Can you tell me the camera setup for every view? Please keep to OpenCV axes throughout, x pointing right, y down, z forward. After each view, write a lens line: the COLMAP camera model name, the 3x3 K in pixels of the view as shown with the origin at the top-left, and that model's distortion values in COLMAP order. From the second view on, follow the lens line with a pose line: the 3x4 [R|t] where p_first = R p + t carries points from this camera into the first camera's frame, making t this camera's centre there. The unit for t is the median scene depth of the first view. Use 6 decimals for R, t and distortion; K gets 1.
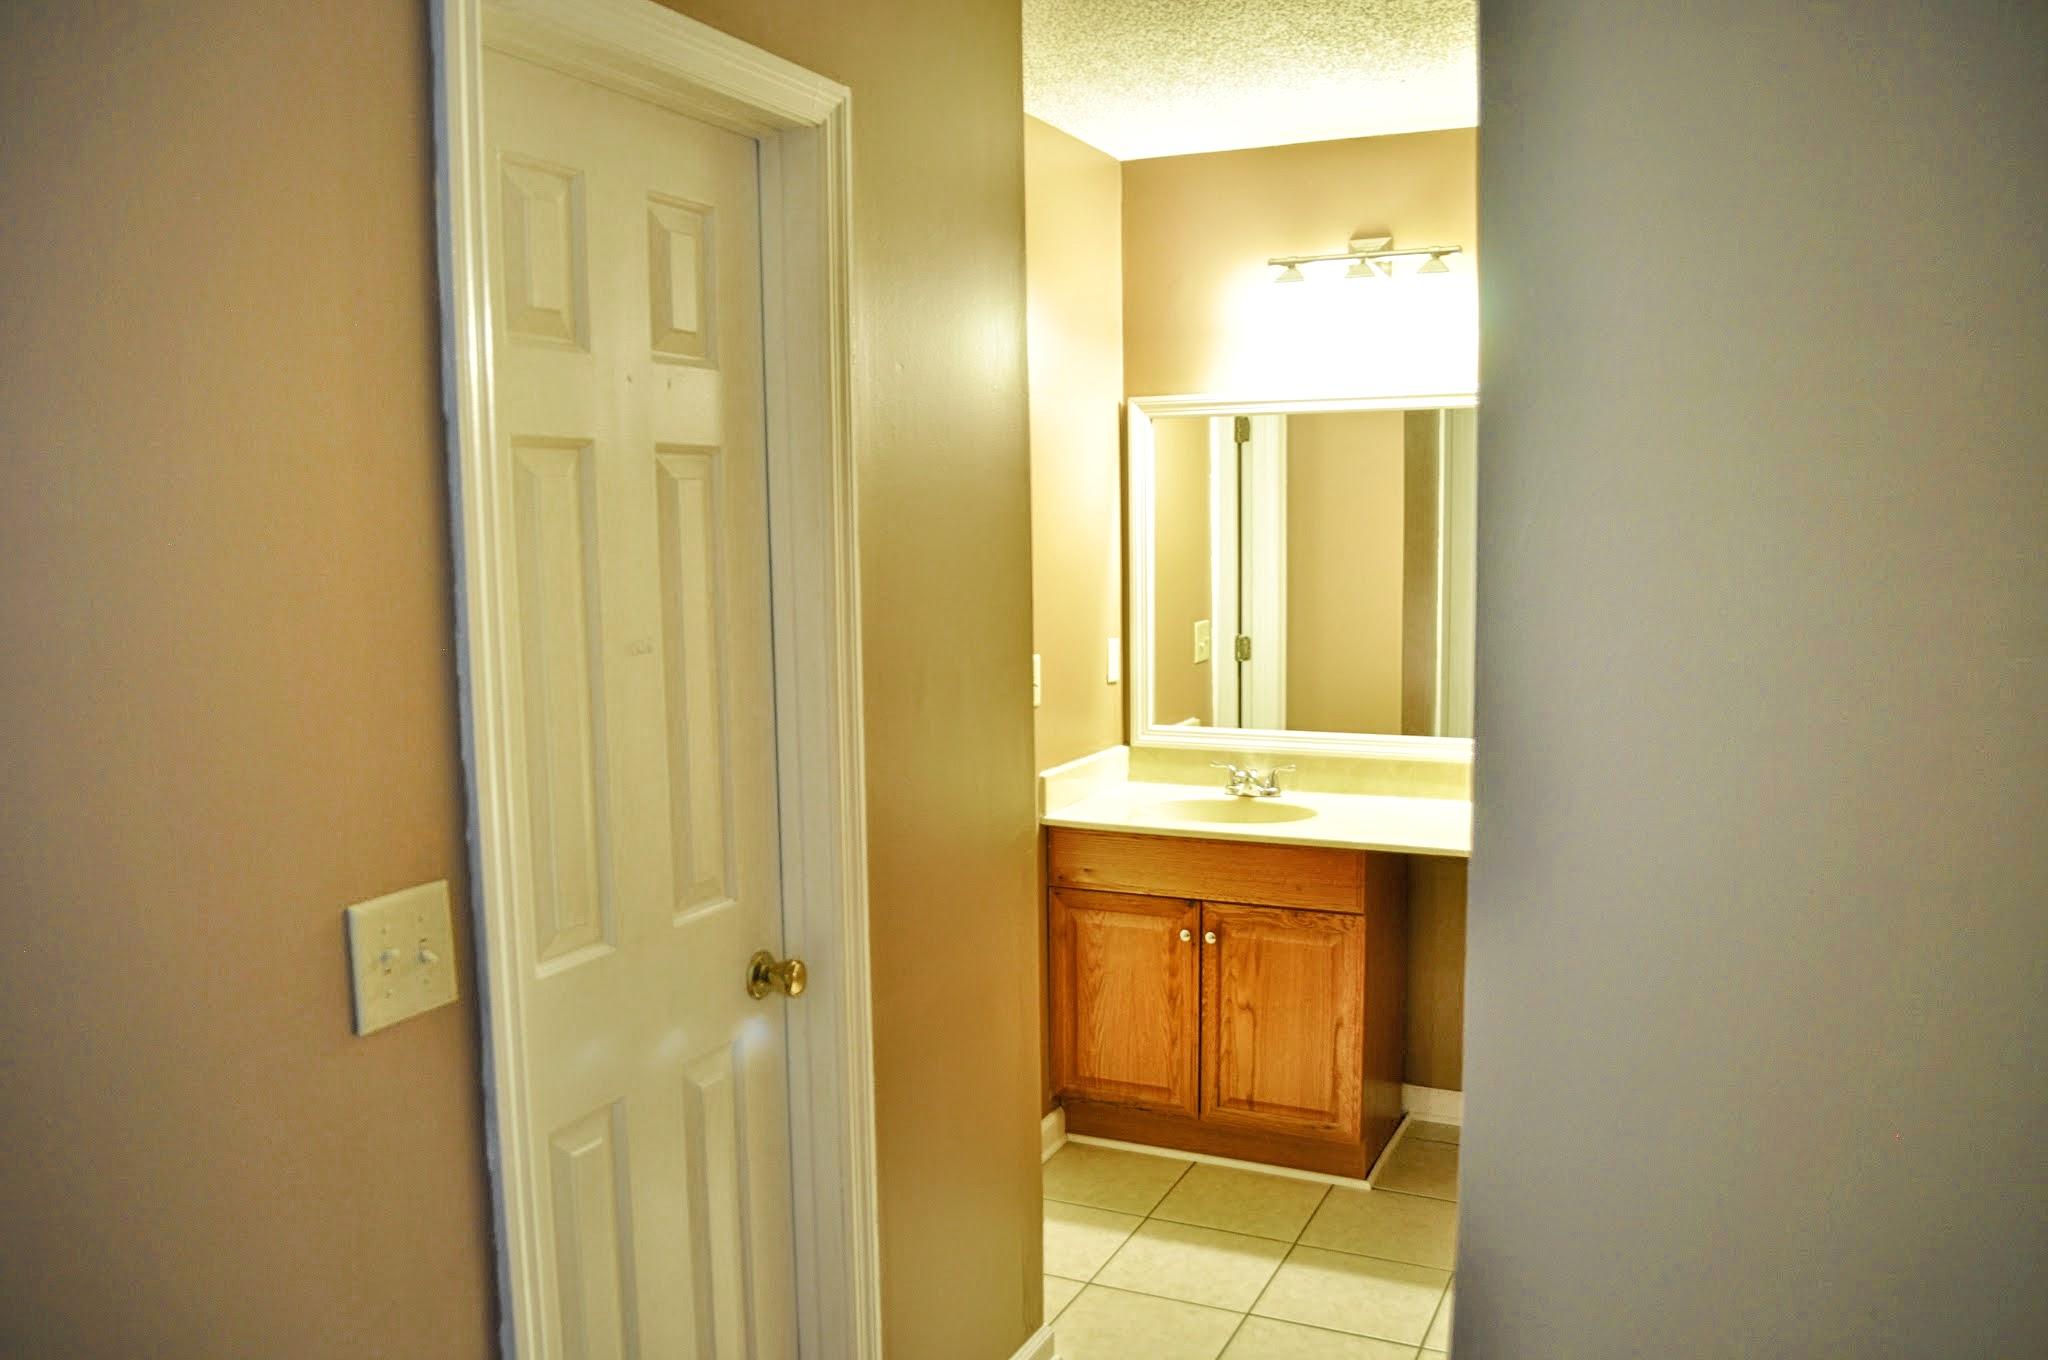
lens RADIAL K [[1624.3, 0, 1020.6], [0, 1624.3, 705.8], [0, 0, 1]] dist [-0.072110, -0.009361]
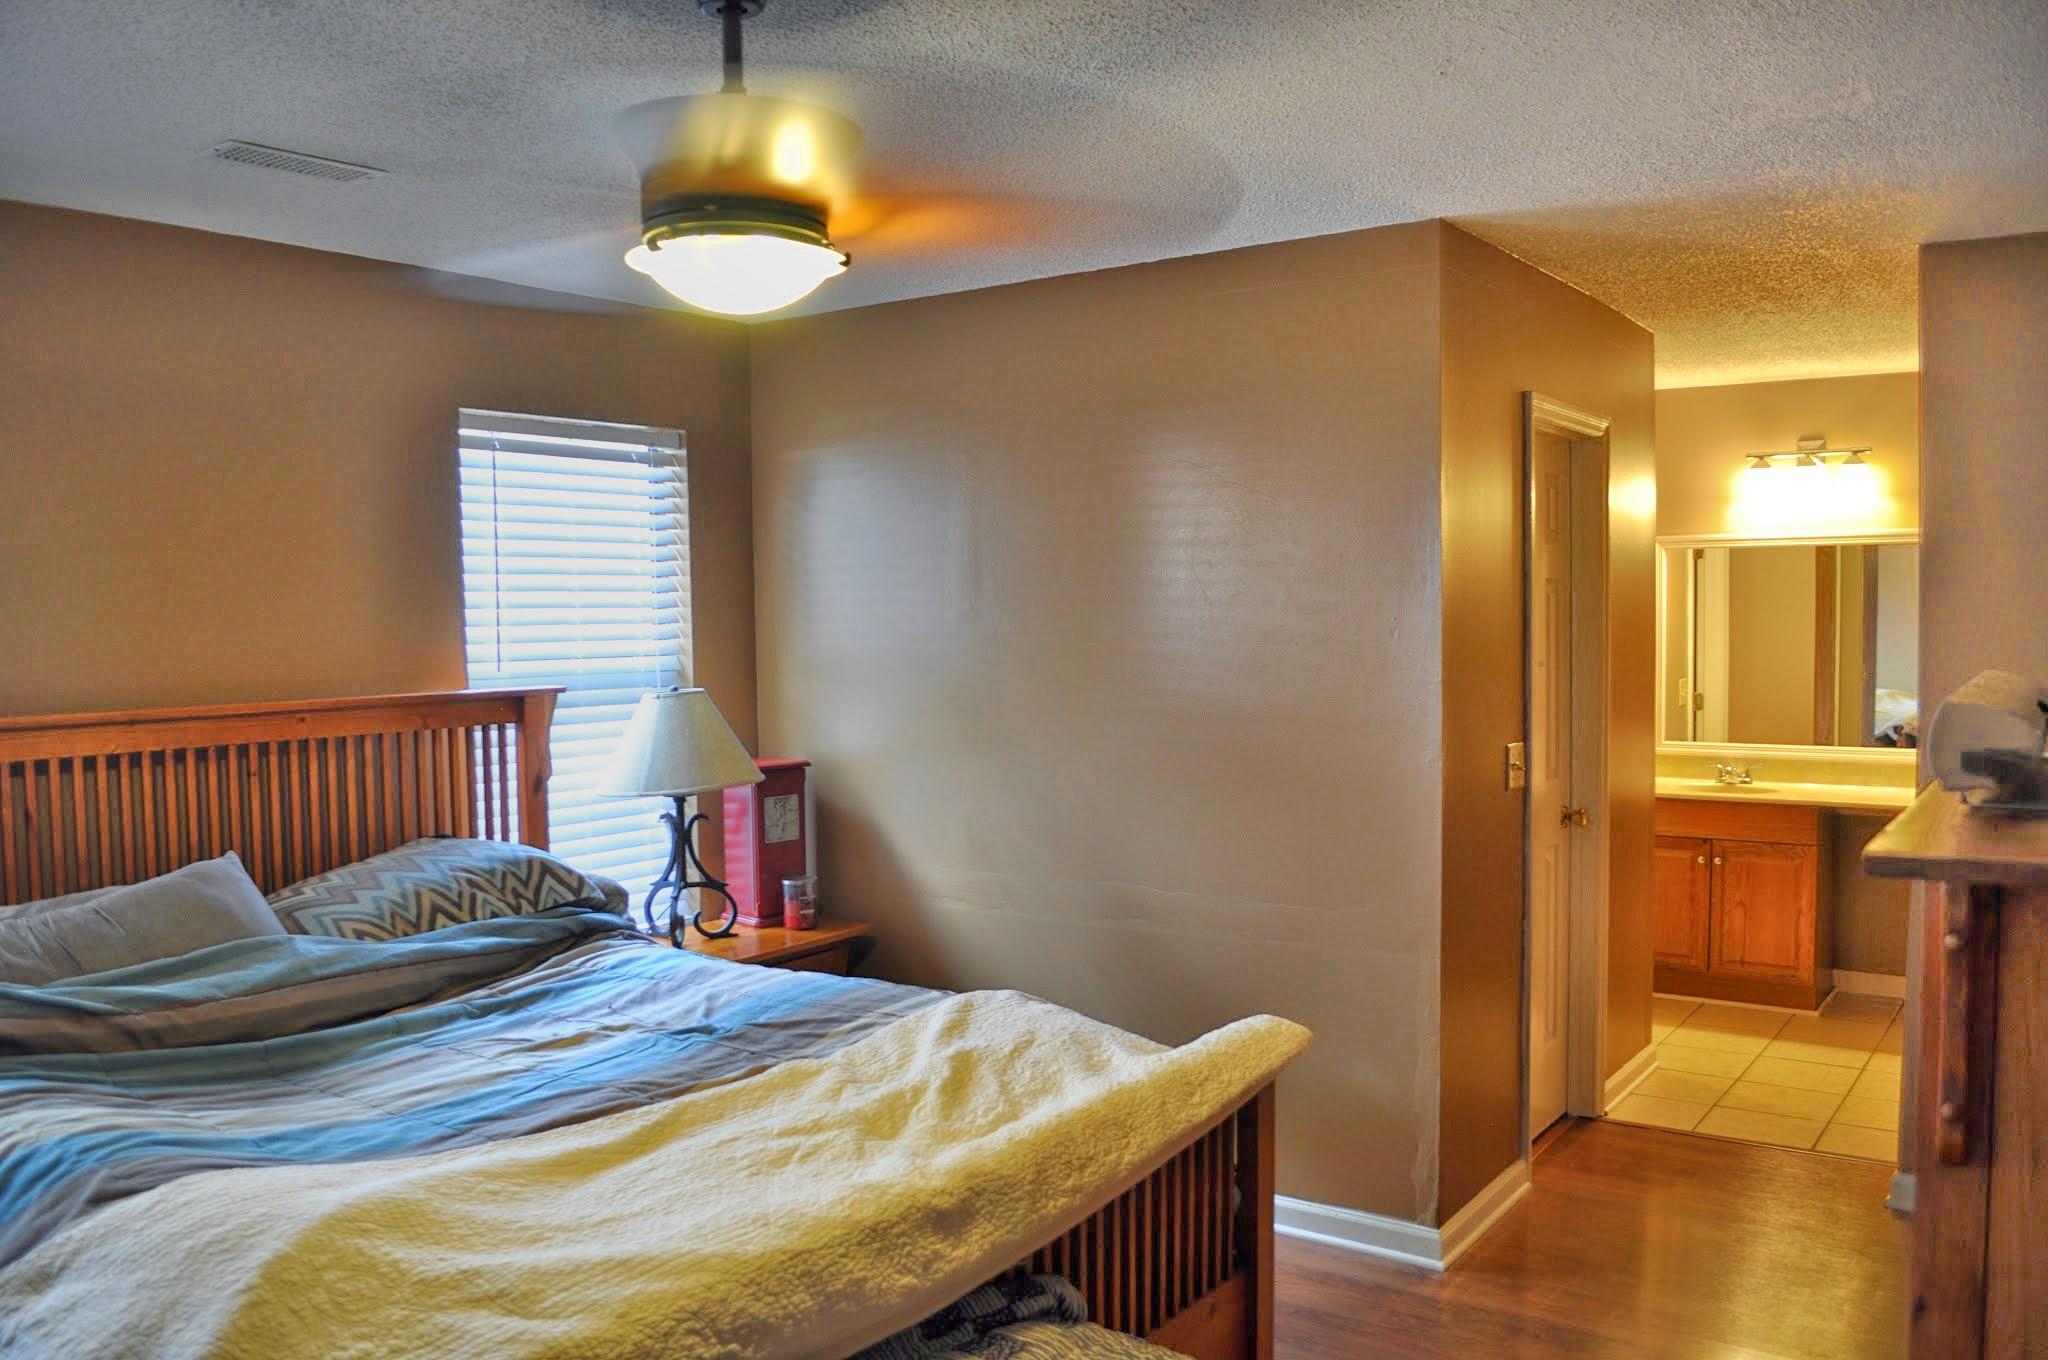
lens RADIAL K [[1624.3, 0, 1020.6], [0, 1624.3, 705.8], [0, 0, 1]] dist [-0.072110, -0.009361]
pose [[0.982147, 0.008439, -0.187925, -0.277729], [-0.019256, 0.998256, -0.055809, 0.088812], [0.187126, 0.058431, 0.980596, -0.754575]]
